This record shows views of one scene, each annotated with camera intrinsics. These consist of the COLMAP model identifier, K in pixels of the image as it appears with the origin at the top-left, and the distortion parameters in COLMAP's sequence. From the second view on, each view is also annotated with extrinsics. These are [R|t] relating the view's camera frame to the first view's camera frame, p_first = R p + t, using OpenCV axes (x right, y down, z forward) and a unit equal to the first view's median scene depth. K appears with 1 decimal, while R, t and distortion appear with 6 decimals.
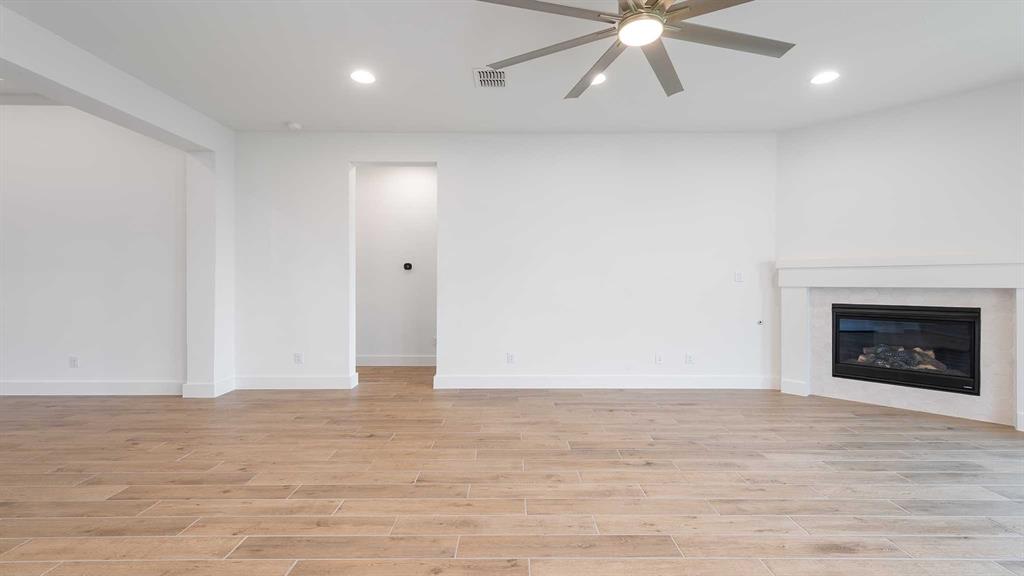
lens RADIAL K [[425.4, 0, 514.9], [0, 425.4, 280.6], [0, 0, 1]] dist [0.013106, -0.001567]
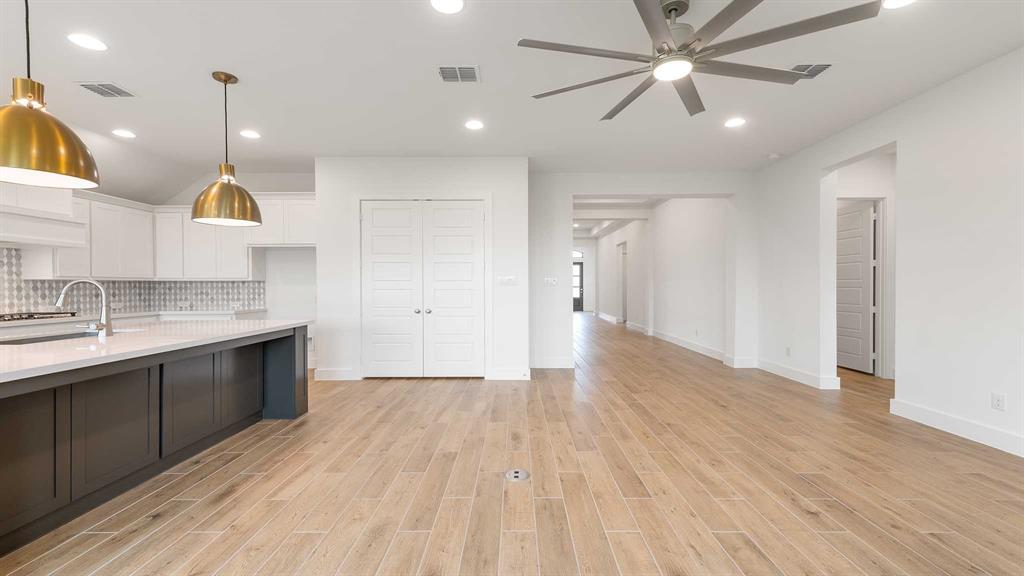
lens RADIAL K [[425.4, 0, 516.7], [0, 425.4, 288.5], [0, 0, 1]] dist [0.013106, -0.001567]
pose [[-0.006798, 0.003422, -0.999971, 0.851566], [0.006415, 0.999974, 0.003378, 0.000610], [0.999956, -0.006392, -0.006819, 0.344246]]
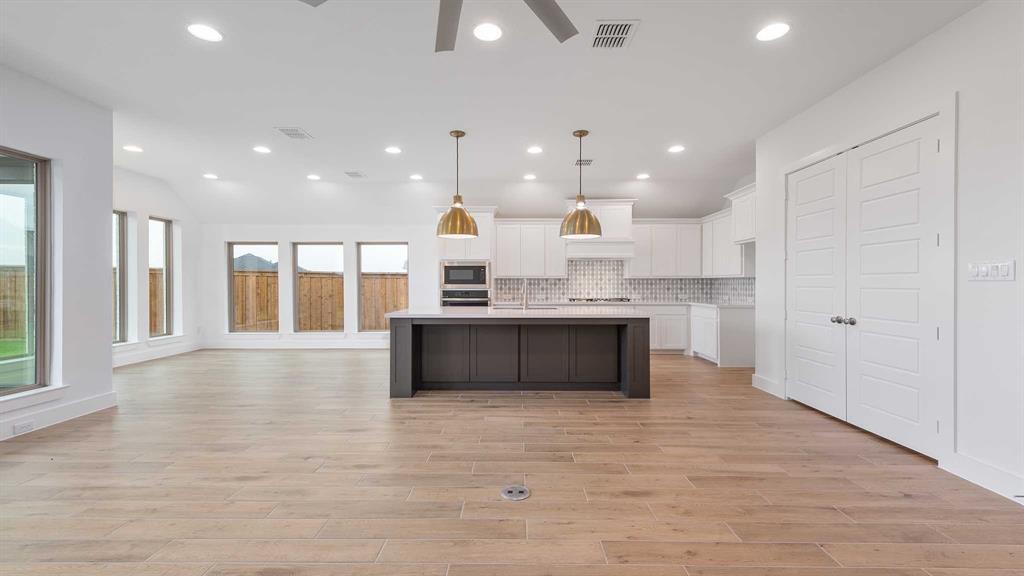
lens RADIAL K [[425.4, 0, 513.2], [0, 425.4, 286.2], [0, 0, 1]] dist [0.013106, -0.001567]
pose [[-0.999729, -0.001488, 0.023247, 0.113337], [-0.001410, 0.999993, 0.003364, 0.001047], [-0.023252, 0.003331, -0.999724, 0.994105]]
